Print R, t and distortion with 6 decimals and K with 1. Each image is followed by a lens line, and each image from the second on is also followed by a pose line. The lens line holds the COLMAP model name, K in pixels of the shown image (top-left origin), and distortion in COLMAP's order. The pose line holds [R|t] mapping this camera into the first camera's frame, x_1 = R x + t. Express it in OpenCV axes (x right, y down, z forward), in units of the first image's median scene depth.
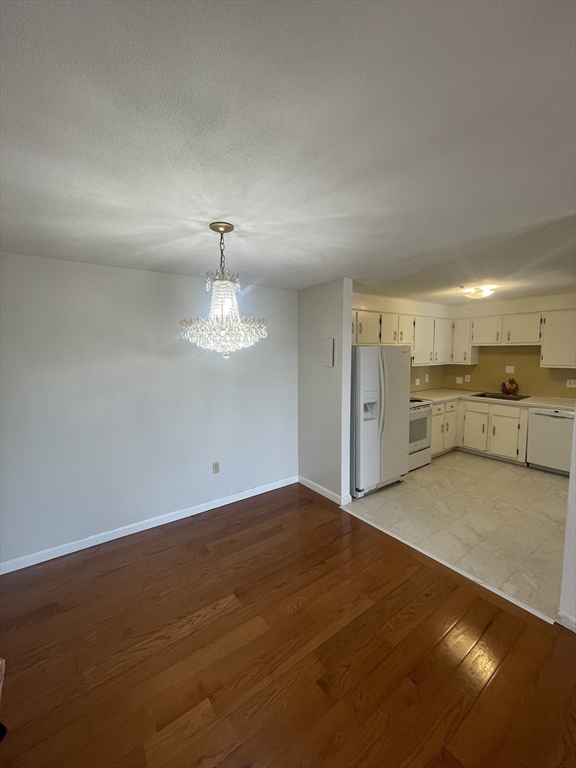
lens RADIAL K [[309.4, 0, 288.7], [0, 309.4, 380.2], [0, 0, 1]] dist [-0.011258, 0.000467]
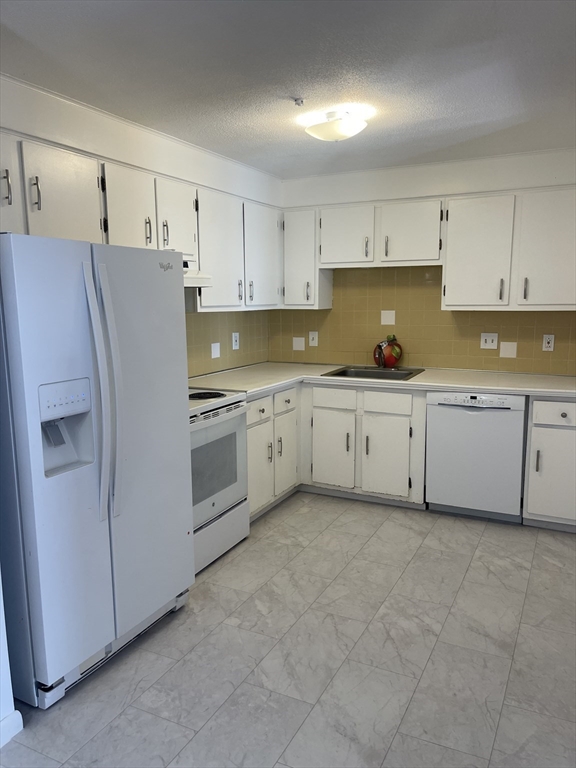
lens RADIAL K [[582.8, 0, 286.7], [0, 582.8, 385.3], [0, 0, 1]] dist [0.038313, -0.000108]
pose [[0.881527, -0.066420, 0.467438, 0.147117], [0.040867, 0.997074, 0.064608, 0.007648], [-0.470361, -0.037851, 0.881662, 0.279291]]
